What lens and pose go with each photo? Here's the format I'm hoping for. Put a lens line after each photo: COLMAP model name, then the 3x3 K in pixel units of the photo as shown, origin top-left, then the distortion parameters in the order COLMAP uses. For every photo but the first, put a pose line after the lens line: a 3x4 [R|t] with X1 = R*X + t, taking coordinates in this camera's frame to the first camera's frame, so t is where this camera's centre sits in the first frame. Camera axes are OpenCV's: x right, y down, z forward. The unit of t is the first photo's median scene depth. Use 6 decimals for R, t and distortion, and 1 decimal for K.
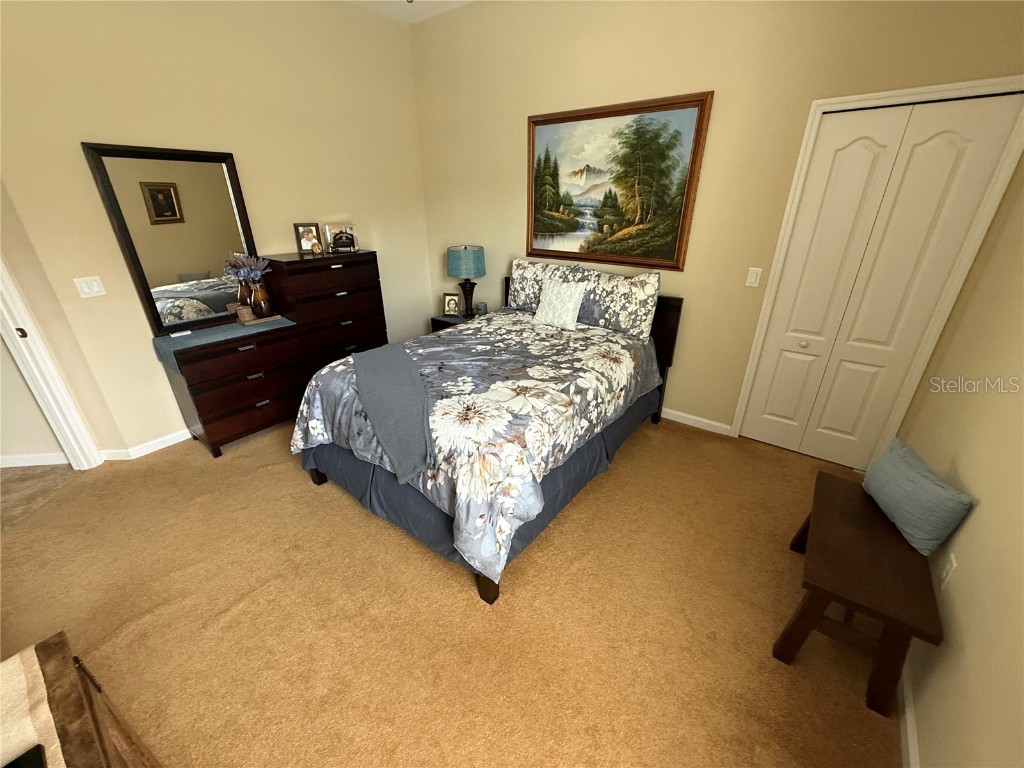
lens RADIAL K [[408.6, 0, 508.5], [0, 408.6, 384.8], [0, 0, 1]] dist [-0.000388, -0.000217]
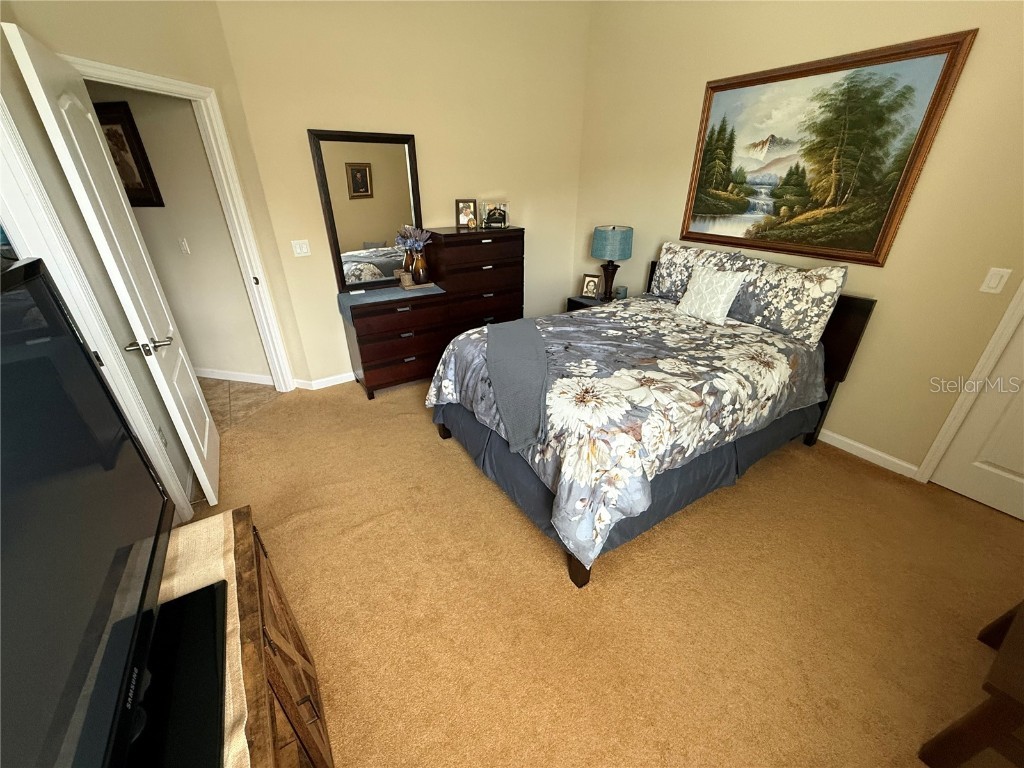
lens RADIAL K [[408.6, 0, 507.7], [0, 408.6, 384.4], [0, 0, 1]] dist [-0.000388, -0.000217]
pose [[0.939752, 0.152992, -0.305713, 0.013407], [-0.140234, 0.988086, 0.063406, 0.003378], [0.311771, -0.016715, 0.950010, 0.001380]]
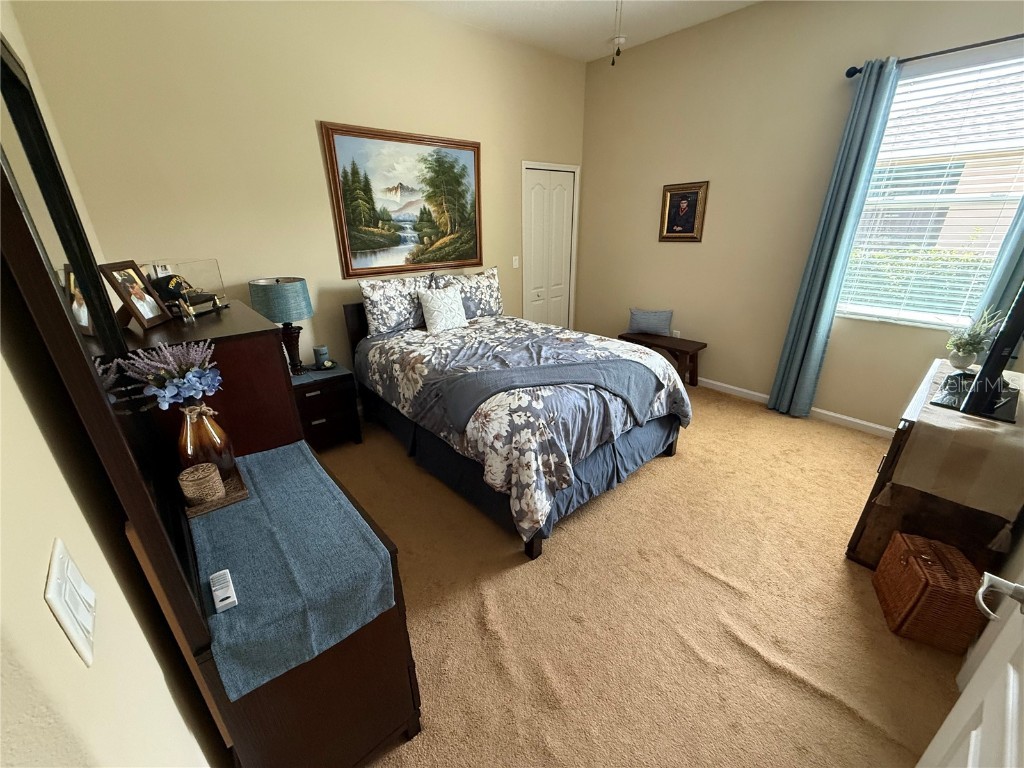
lens RADIAL K [[408.6, 0, 509.2], [0, 408.6, 384.4], [0, 0, 1]] dist [-0.000388, -0.000217]
pose [[0.195995, -0.365759, 0.909839, -0.947528], [0.417822, 0.870544, 0.259957, -0.246330], [-0.887136, 0.329200, 0.323444, 0.593739]]
